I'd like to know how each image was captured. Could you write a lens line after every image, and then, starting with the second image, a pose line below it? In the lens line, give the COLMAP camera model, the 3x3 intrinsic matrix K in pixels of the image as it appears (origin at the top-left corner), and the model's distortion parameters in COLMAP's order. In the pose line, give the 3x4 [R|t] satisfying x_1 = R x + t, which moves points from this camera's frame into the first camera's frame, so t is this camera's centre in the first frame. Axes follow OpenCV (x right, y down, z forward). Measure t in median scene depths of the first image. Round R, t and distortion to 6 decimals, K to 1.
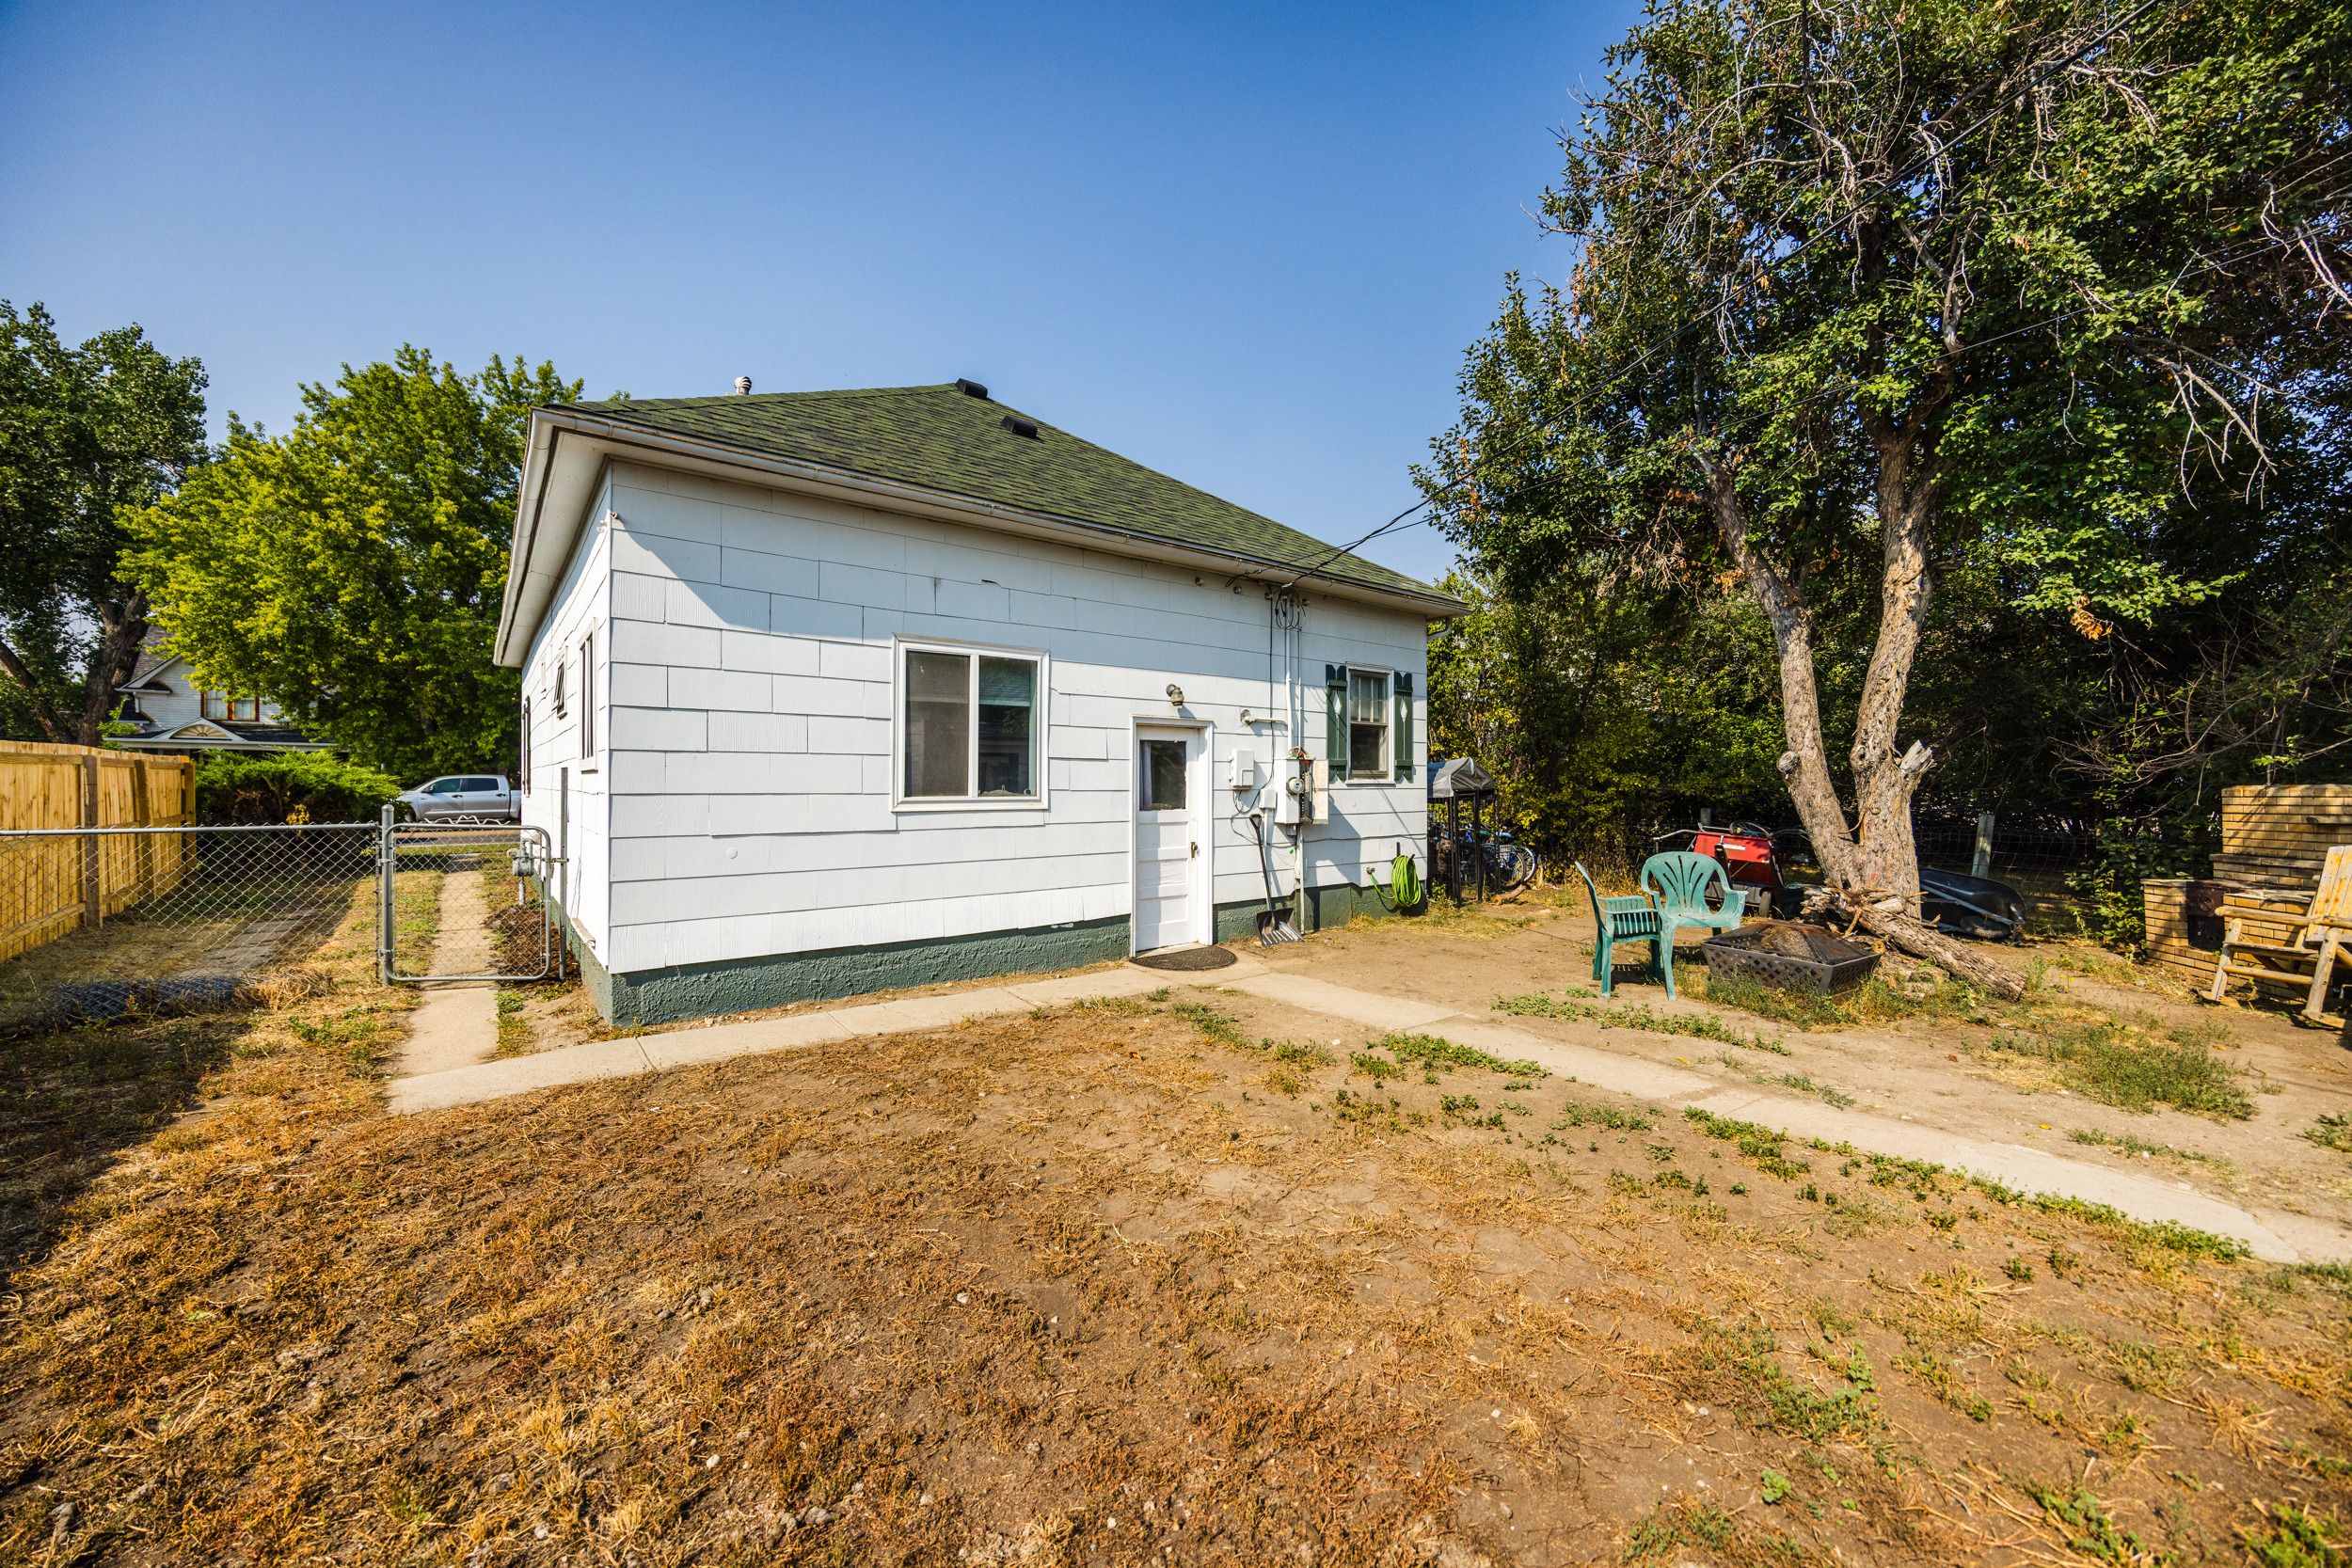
lens RADIAL K [[890.4, 0, 1187.0], [0, 890.4, 781.1], [0, 0, 1]] dist [-0.000271, -0.000500]
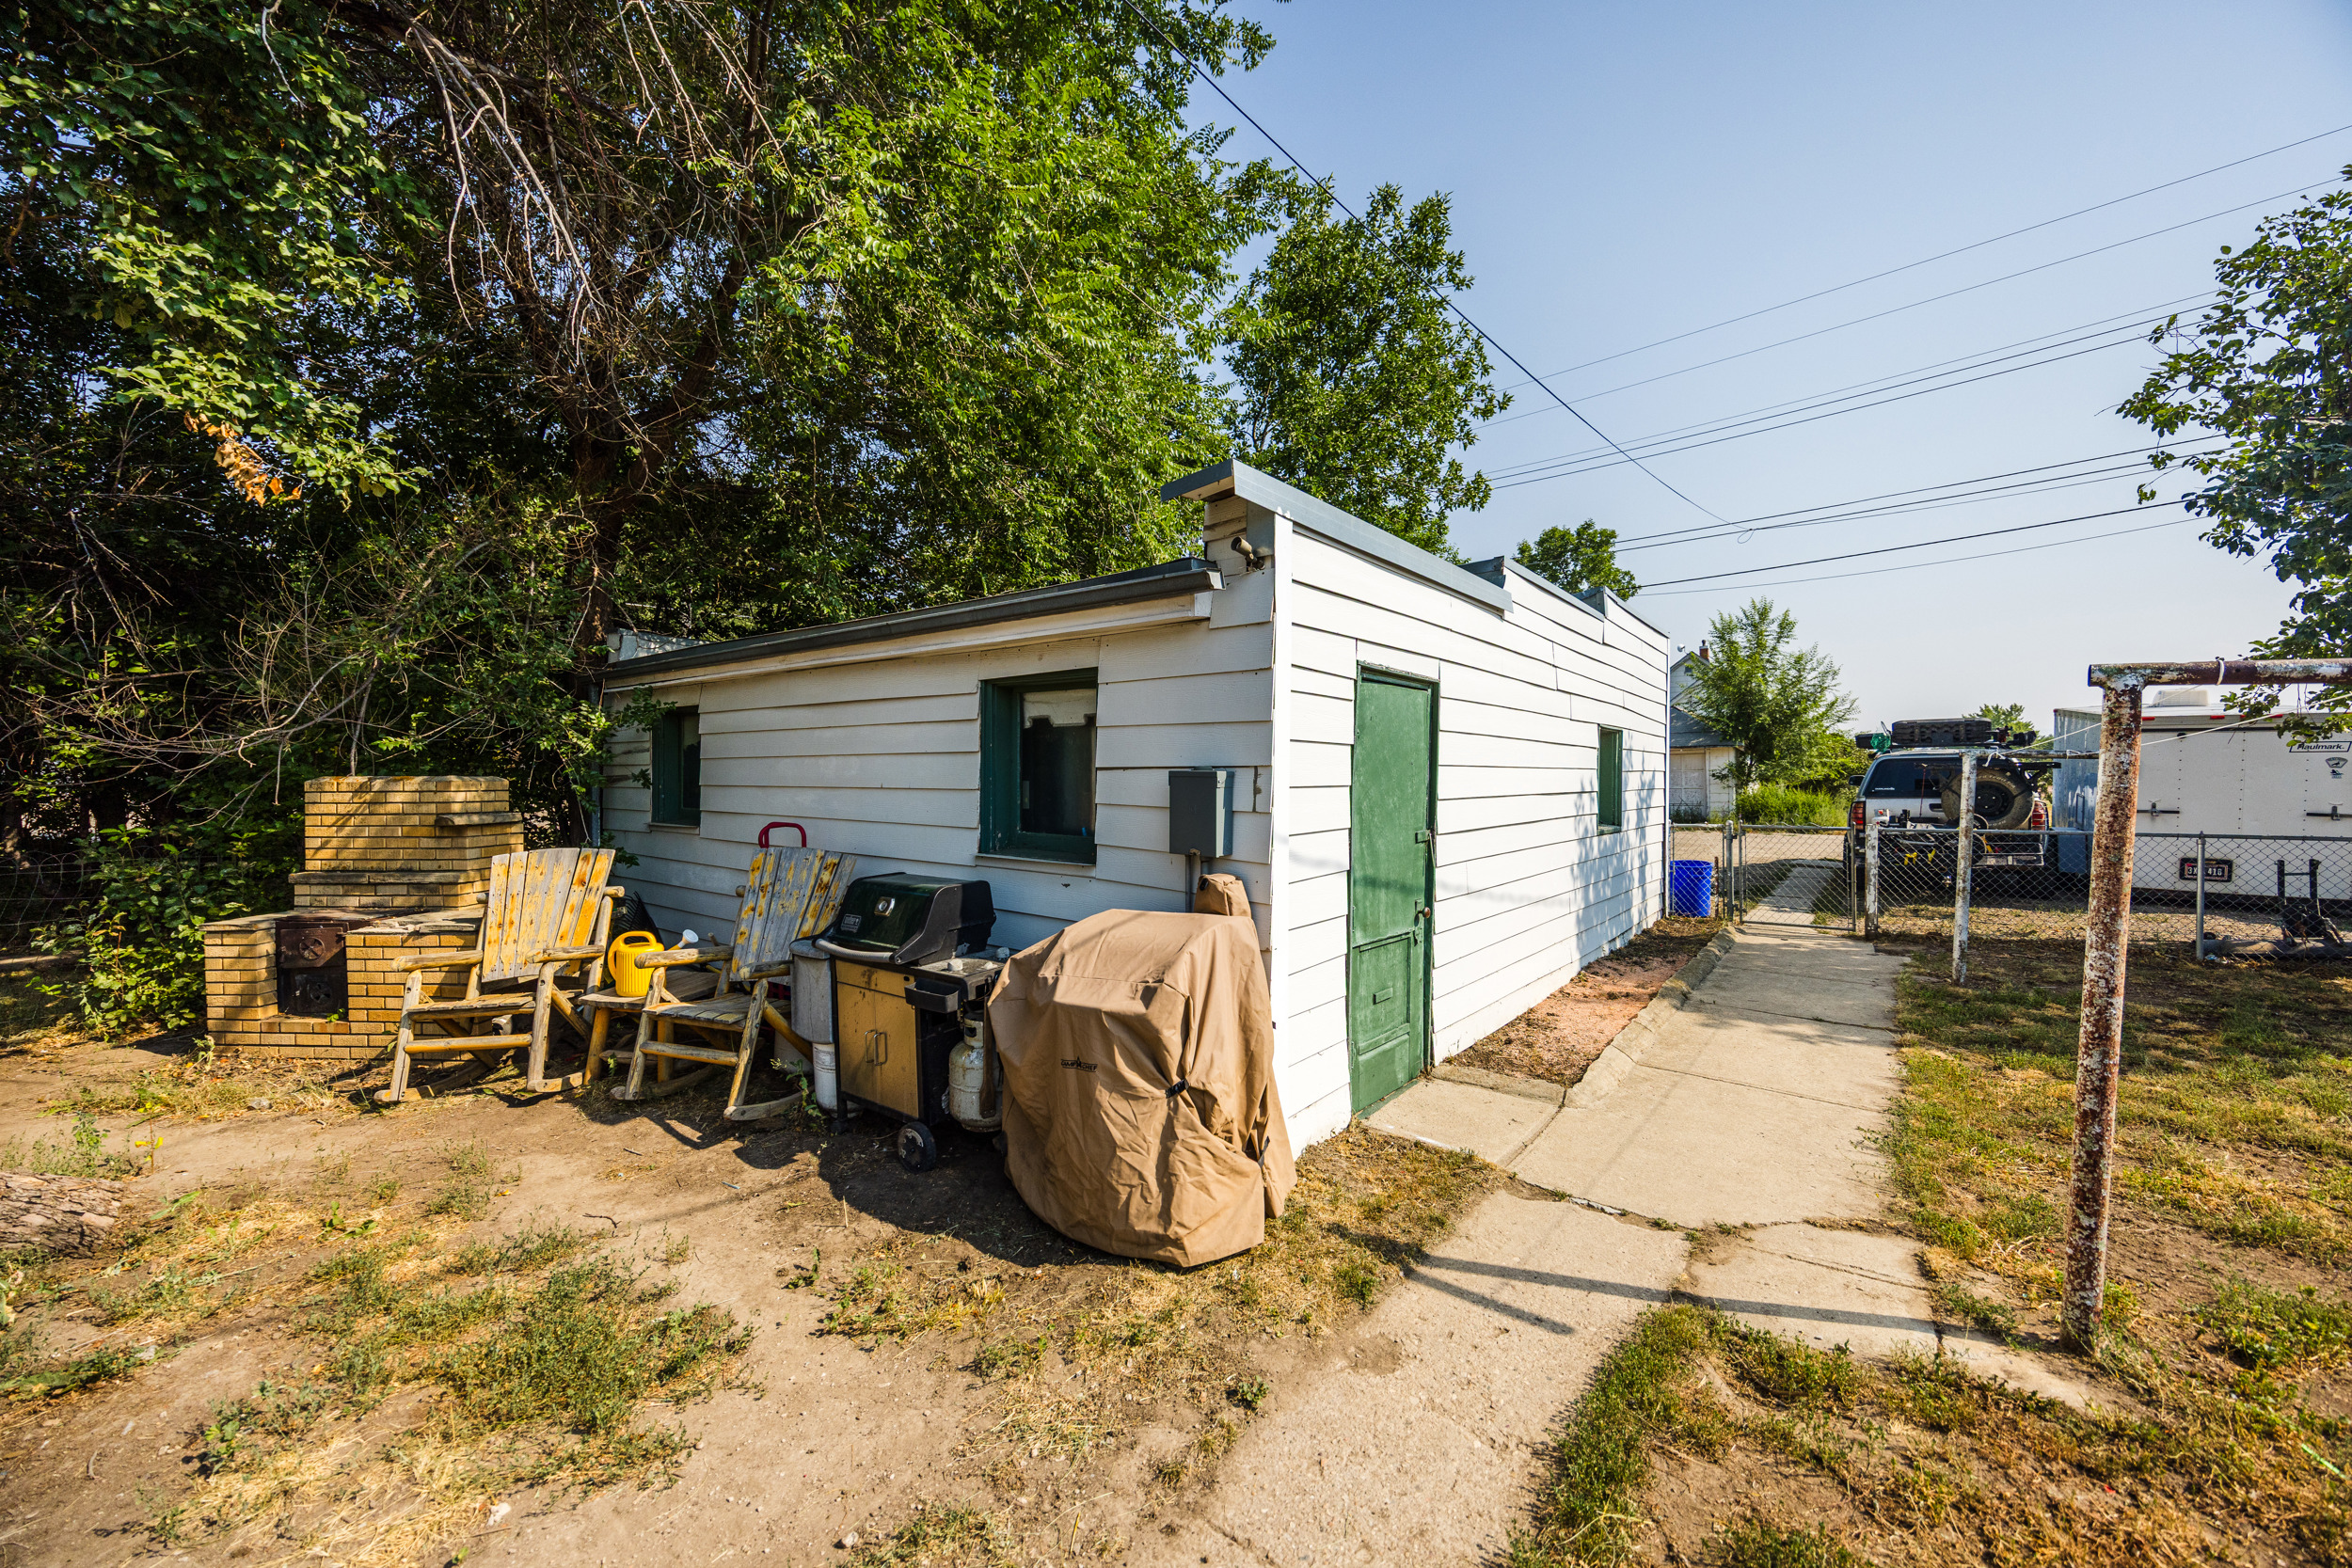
lens RADIAL K [[890.4, 0, 1187.4], [0, 890.4, 781.2], [0, 0, 1]] dist [-0.000271, -0.000500]
pose [[-0.224024, -0.005094, 0.974570, 0.292367], [-0.007534, 0.999966, 0.003495, 0.000516], [-0.974554, -0.006559, -0.224055, 0.449098]]
